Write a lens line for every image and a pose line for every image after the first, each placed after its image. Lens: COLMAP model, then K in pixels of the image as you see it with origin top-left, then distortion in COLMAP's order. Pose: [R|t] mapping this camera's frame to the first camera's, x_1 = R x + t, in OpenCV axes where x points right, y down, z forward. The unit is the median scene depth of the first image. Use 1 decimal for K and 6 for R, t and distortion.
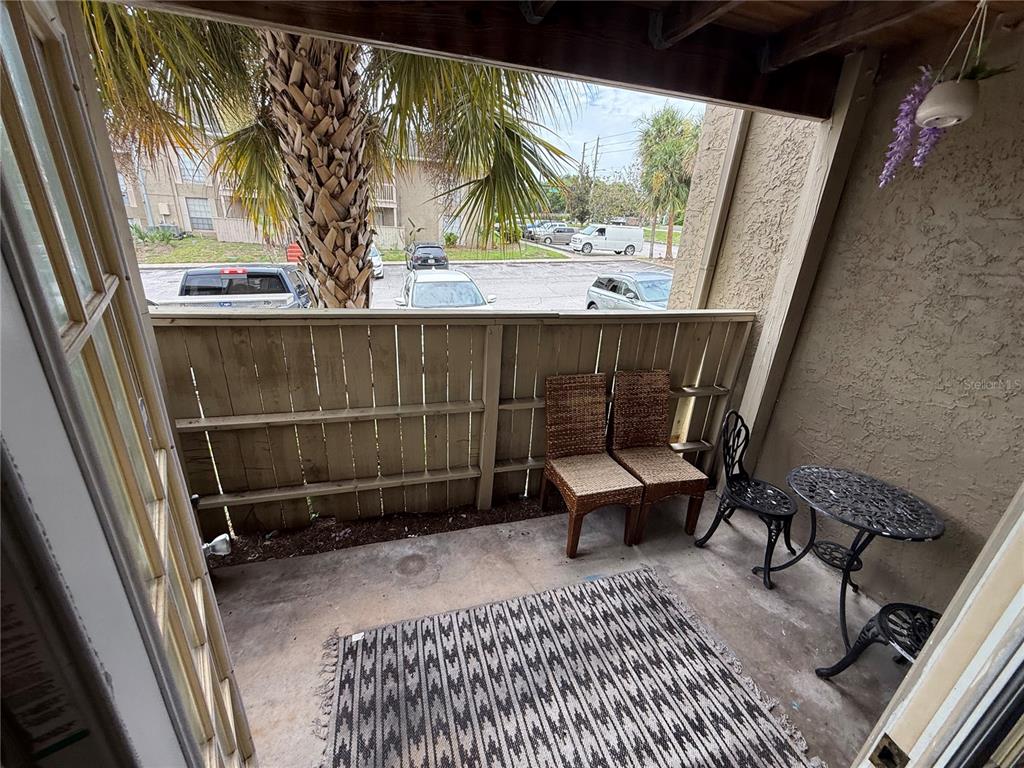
lens RADIAL K [[412.2, 0, 514.2], [0, 412.2, 384.0], [0, 0, 1]] dist [0.003284, 0.000512]
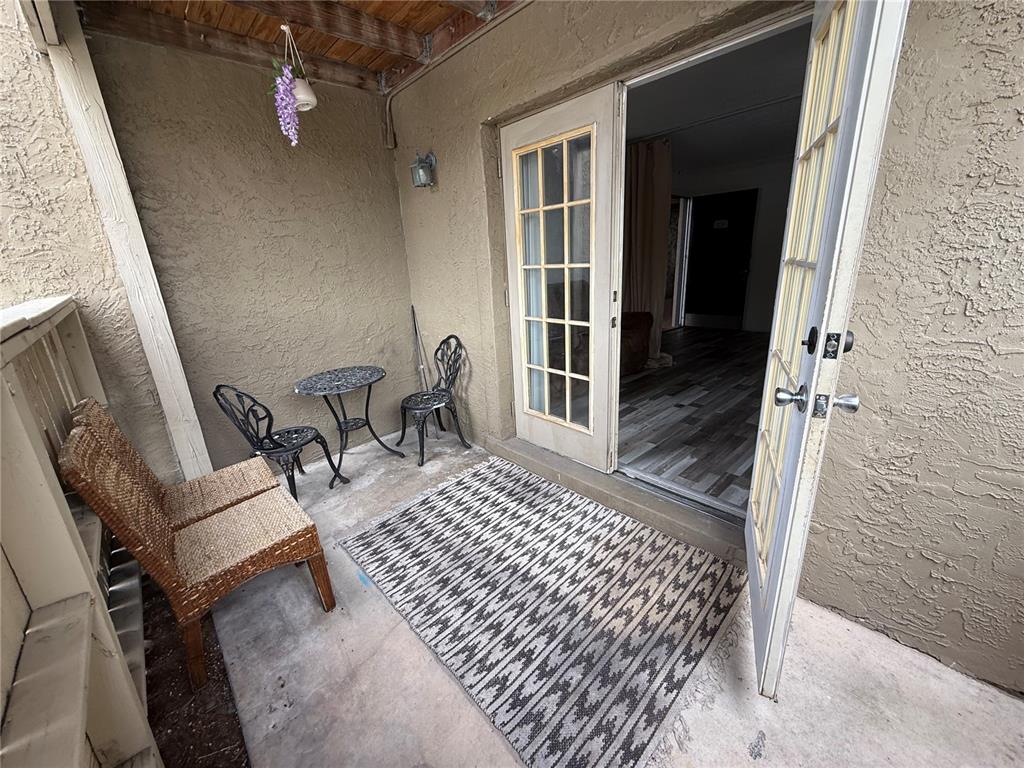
lens RADIAL K [[412.2, 0, 509.9], [0, 412.2, 380.5], [0, 0, 1]] dist [0.003284, 0.000512]
pose [[-0.445881, -0.291472, 0.846306, -0.694427], [0.344299, 0.816902, 0.462741, -0.195947], [-0.826225, 0.497710, -0.263888, 0.990931]]
